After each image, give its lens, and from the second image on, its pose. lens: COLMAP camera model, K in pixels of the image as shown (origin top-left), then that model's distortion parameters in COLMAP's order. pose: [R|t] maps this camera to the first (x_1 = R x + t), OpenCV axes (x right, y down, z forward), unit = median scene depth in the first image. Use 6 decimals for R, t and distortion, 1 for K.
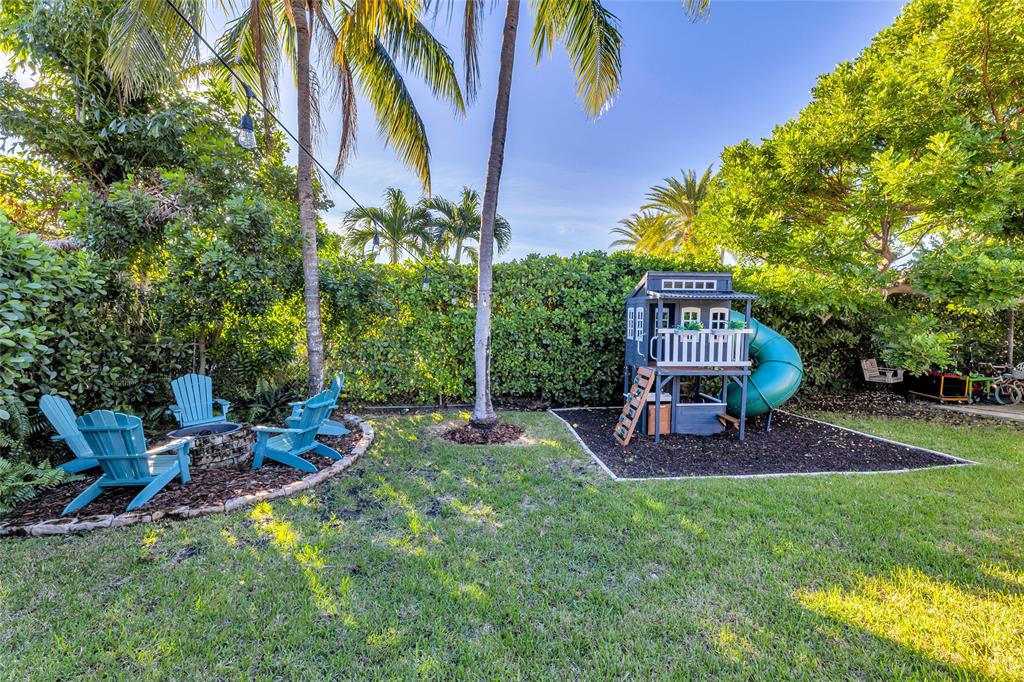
lens RADIAL K [[428.8, 0, 518.6], [0, 428.8, 343.2], [0, 0, 1]] dist [-0.001007, -0.000067]
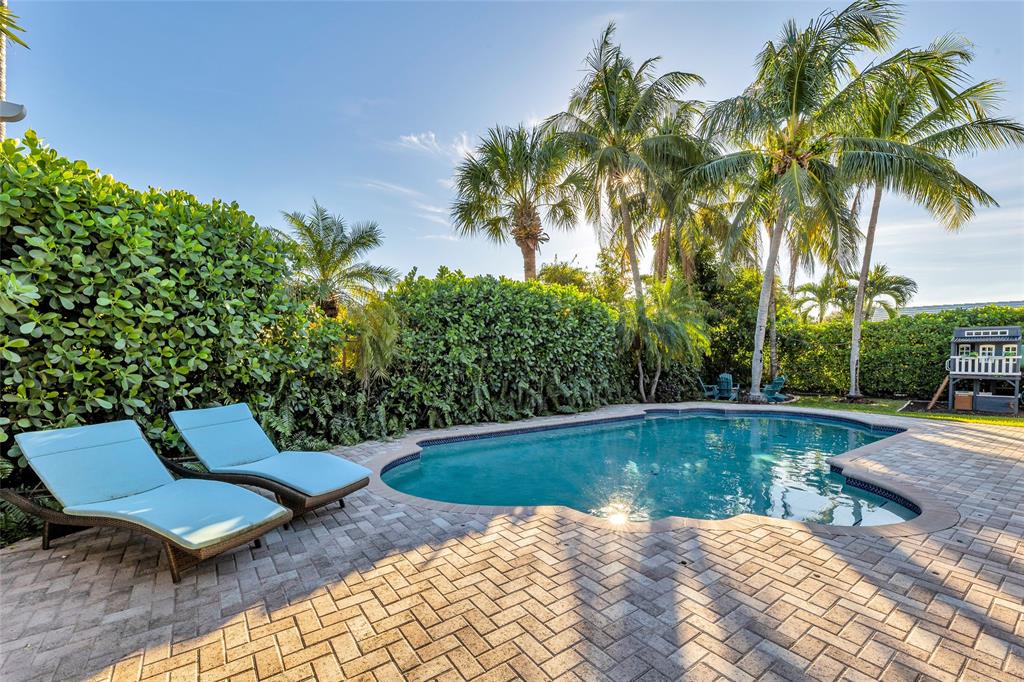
lens RADIAL K [[428.8, 0, 518.6], [0, 428.8, 343.2], [0, 0, 1]] dist [-0.001007, -0.000067]
pose [[0.589474, -0.019860, -0.807543, 0.707837], [-0.044304, 0.997398, -0.056870, 0.108487], [0.806572, 0.069301, 0.587060, -1.779158]]
